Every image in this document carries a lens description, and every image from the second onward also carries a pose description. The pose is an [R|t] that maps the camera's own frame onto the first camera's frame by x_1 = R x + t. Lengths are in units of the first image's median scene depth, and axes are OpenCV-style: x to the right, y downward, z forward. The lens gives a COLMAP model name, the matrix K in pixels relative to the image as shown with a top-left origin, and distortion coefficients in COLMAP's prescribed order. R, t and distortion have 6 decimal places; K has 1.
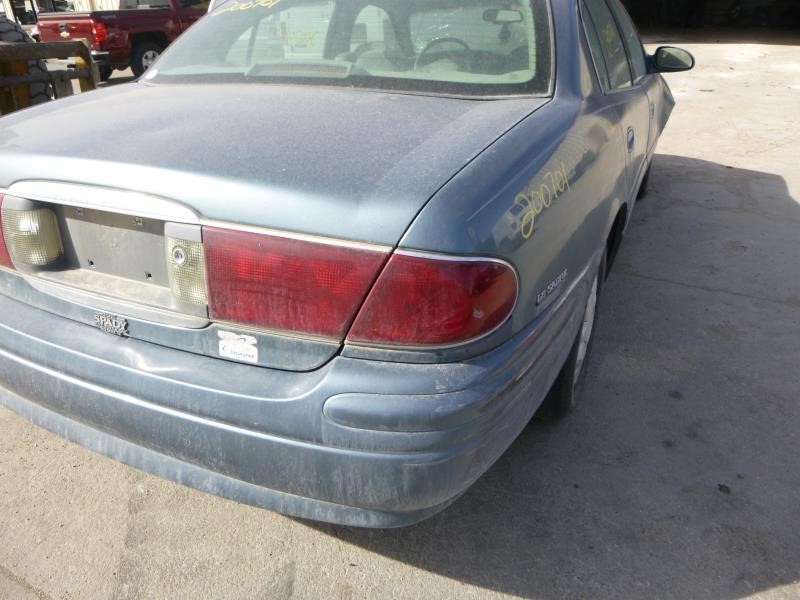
lens RADIAL K [[585.5, 0, 400.0], [0, 585.5, 300.0], [0, 0, 1]] dist [-0.030478, -0.003124]
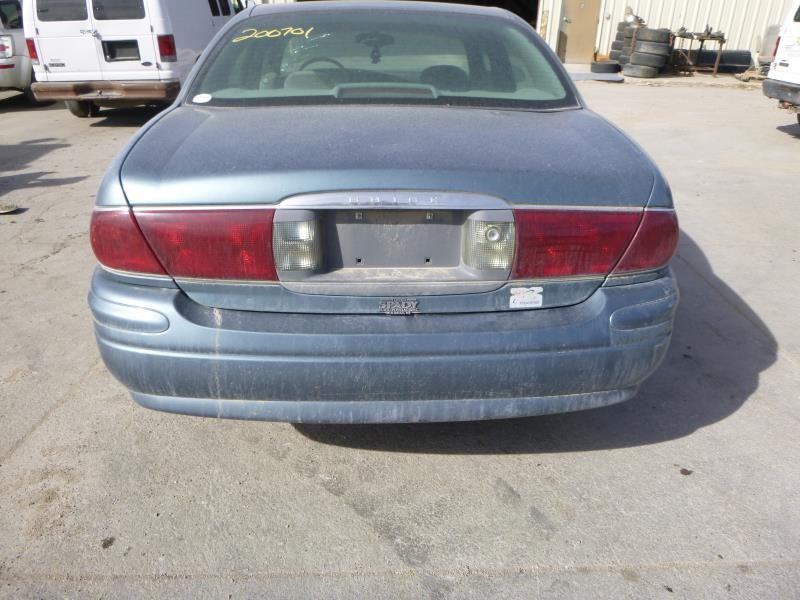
lens RADIAL K [[585.5, 0, 400.0], [0, 585.5, 300.0], [0, 0, 1]] dist [-0.030478, -0.003124]
pose [[0.877747, -0.173203, 0.446722, -1.138448], [0.181882, 0.983033, 0.023767, -0.000054], [-0.443259, 0.060389, 0.894357, -0.084388]]
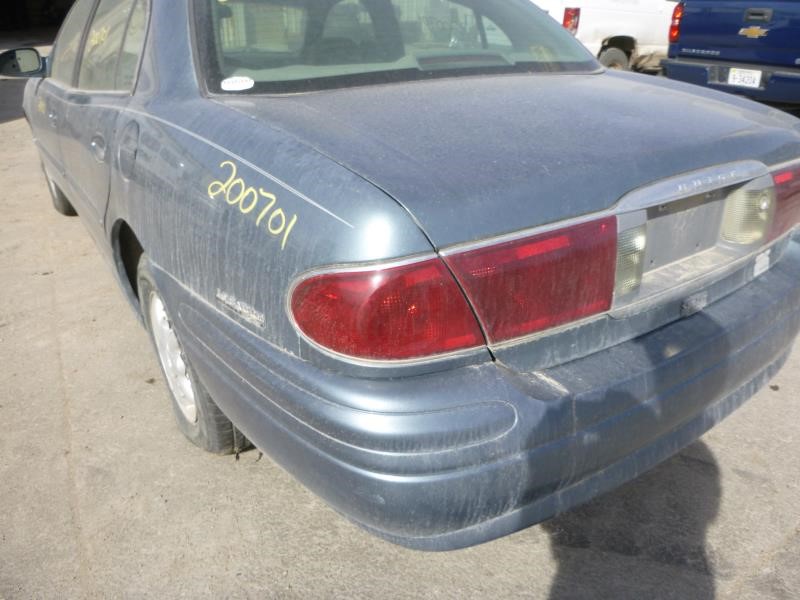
lens RADIAL K [[585.5, 0, 400.0], [0, 585.5, 300.0], [0, 0, 1]] dist [-0.030478, -0.003124]
pose [[0.492408, -0.367012, 0.789200, -1.715549], [0.369111, 0.909225, 0.192528, -0.389071], [-0.788221, 0.196500, 0.583177, 0.896279]]
